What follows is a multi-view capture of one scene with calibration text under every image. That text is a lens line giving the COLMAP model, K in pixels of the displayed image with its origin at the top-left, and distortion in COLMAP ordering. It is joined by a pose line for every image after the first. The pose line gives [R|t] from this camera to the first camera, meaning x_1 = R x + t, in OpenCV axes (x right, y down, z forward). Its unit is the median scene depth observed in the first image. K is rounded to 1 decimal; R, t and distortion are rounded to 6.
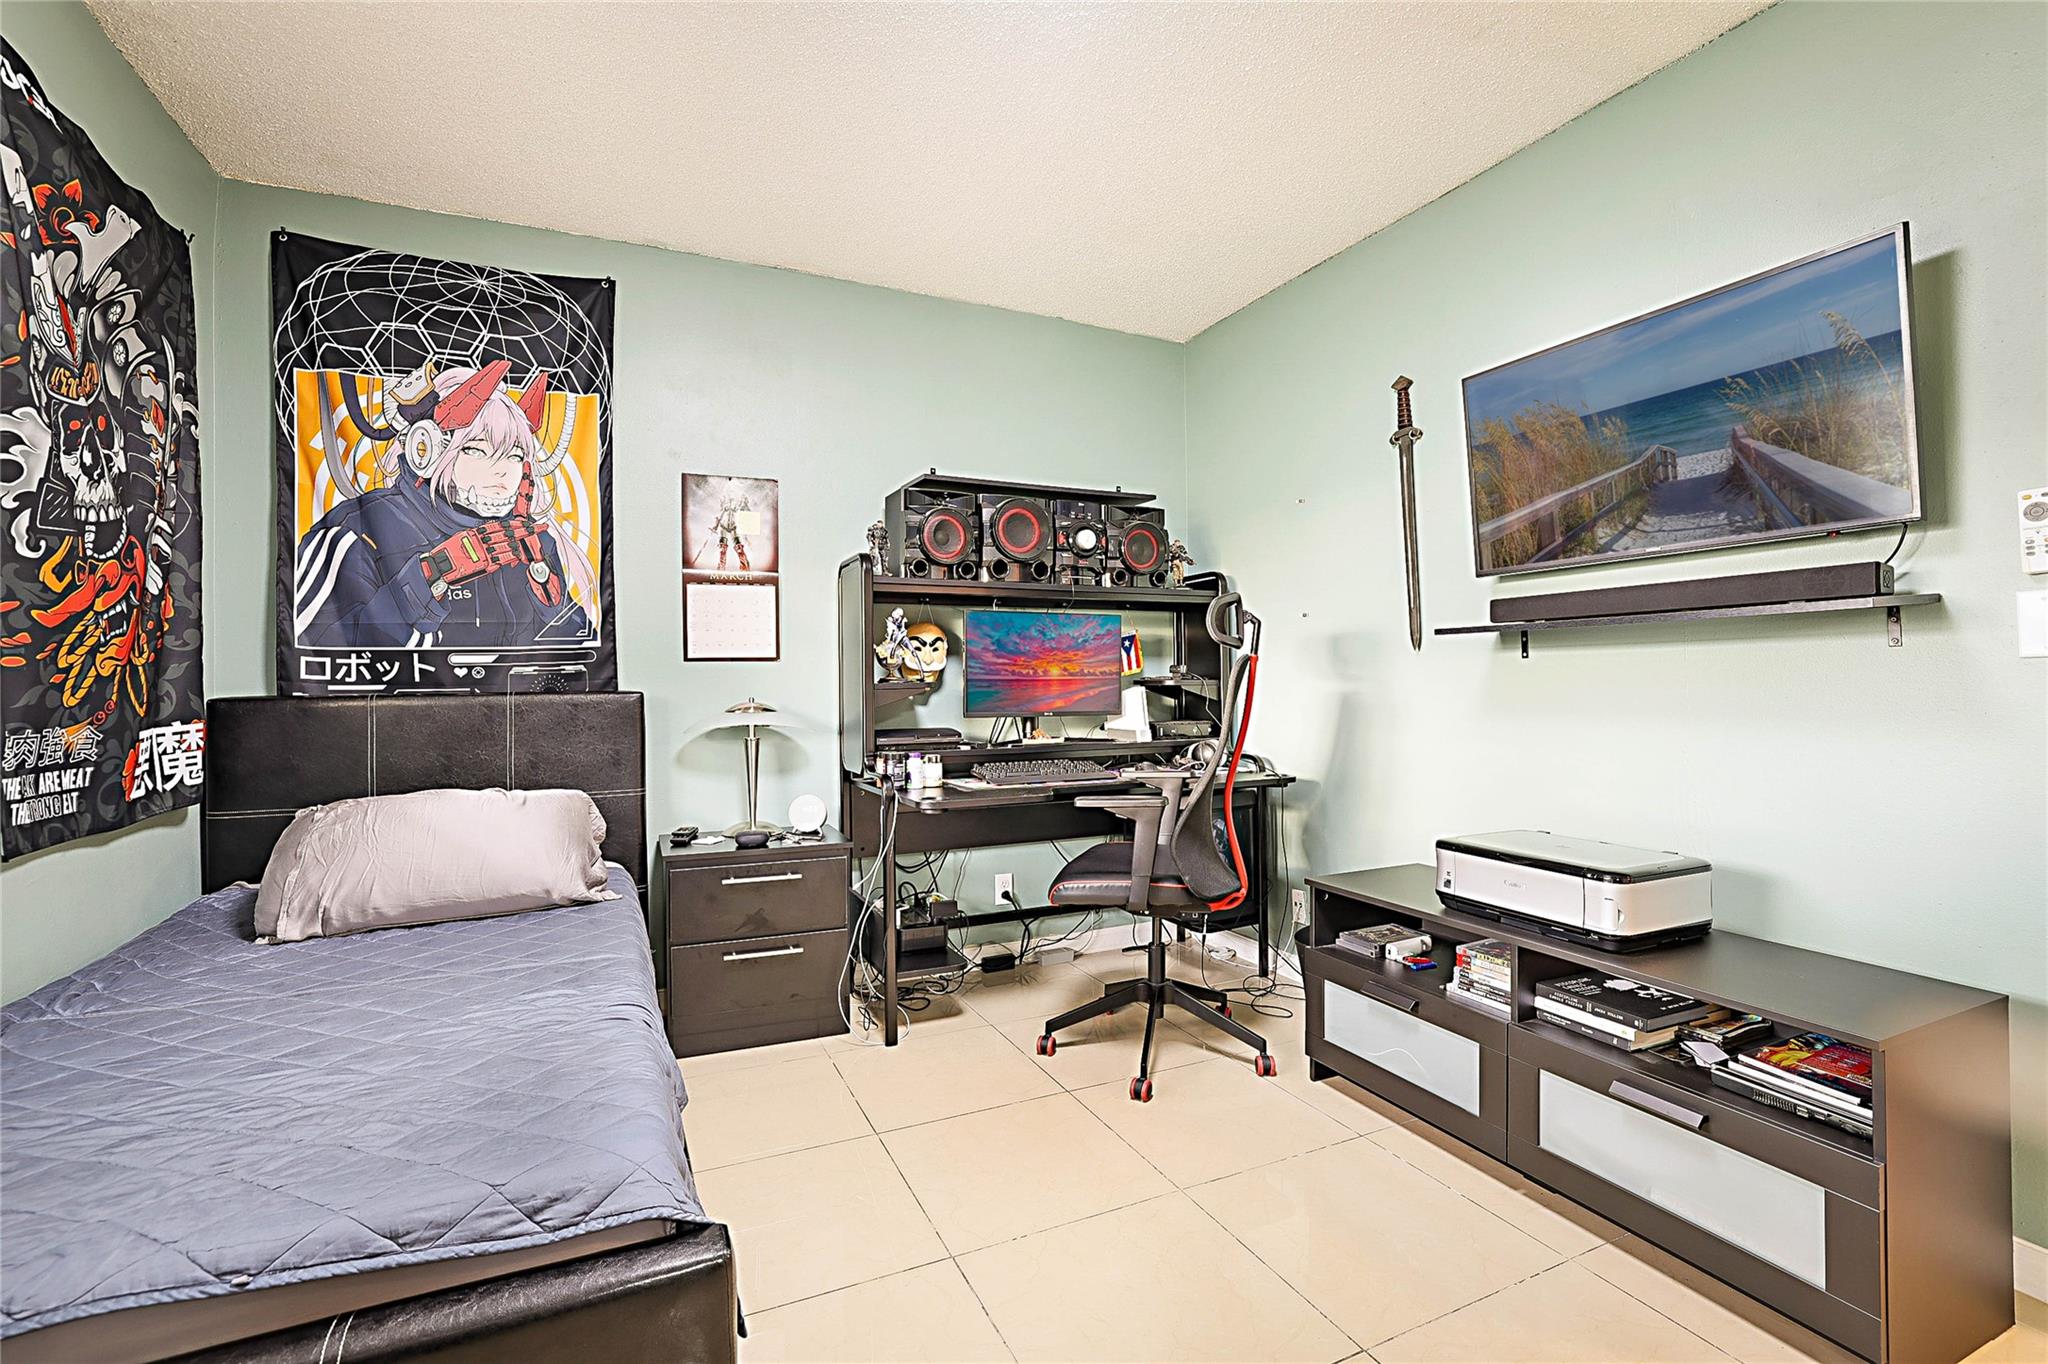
lens RADIAL K [[900.8, 0, 1013.3], [0, 900.8, 683.8], [0, 0, 1]] dist [-0.045675, 0.018913]
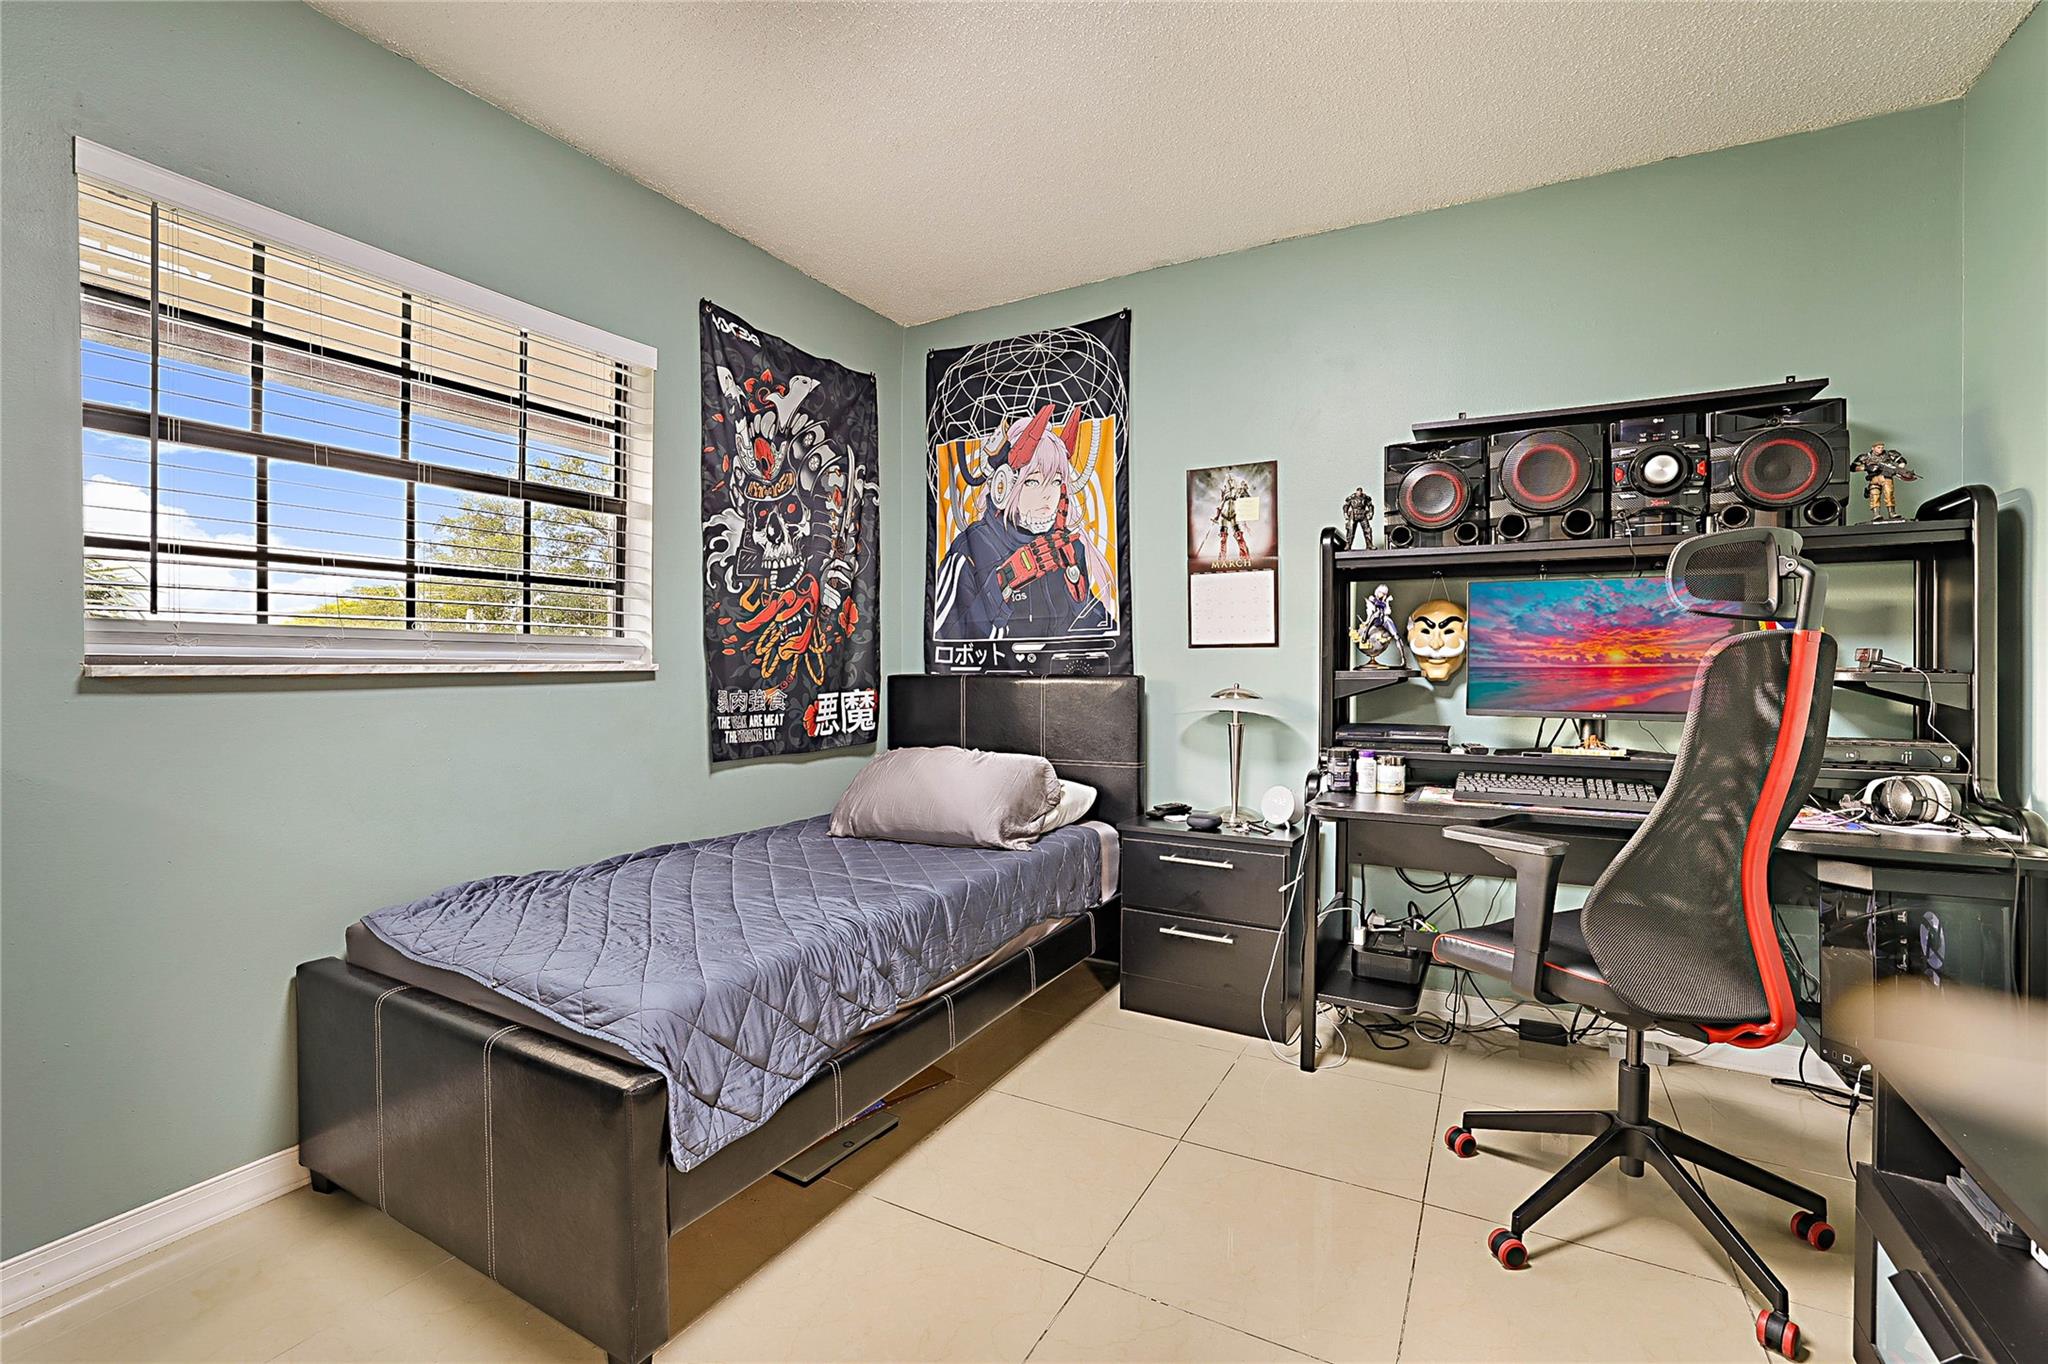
lens RADIAL K [[870.0, 0, 1024.0], [0, 870.0, 682.0], [0, 0, 1]] dist [-0.044870, 0.010790]
pose [[0.600574, 0.022996, -0.799239, 0.387722], [-0.011278, 0.999731, 0.020290, -0.003771], [0.799490, -0.003172, 0.600671, 0.256037]]
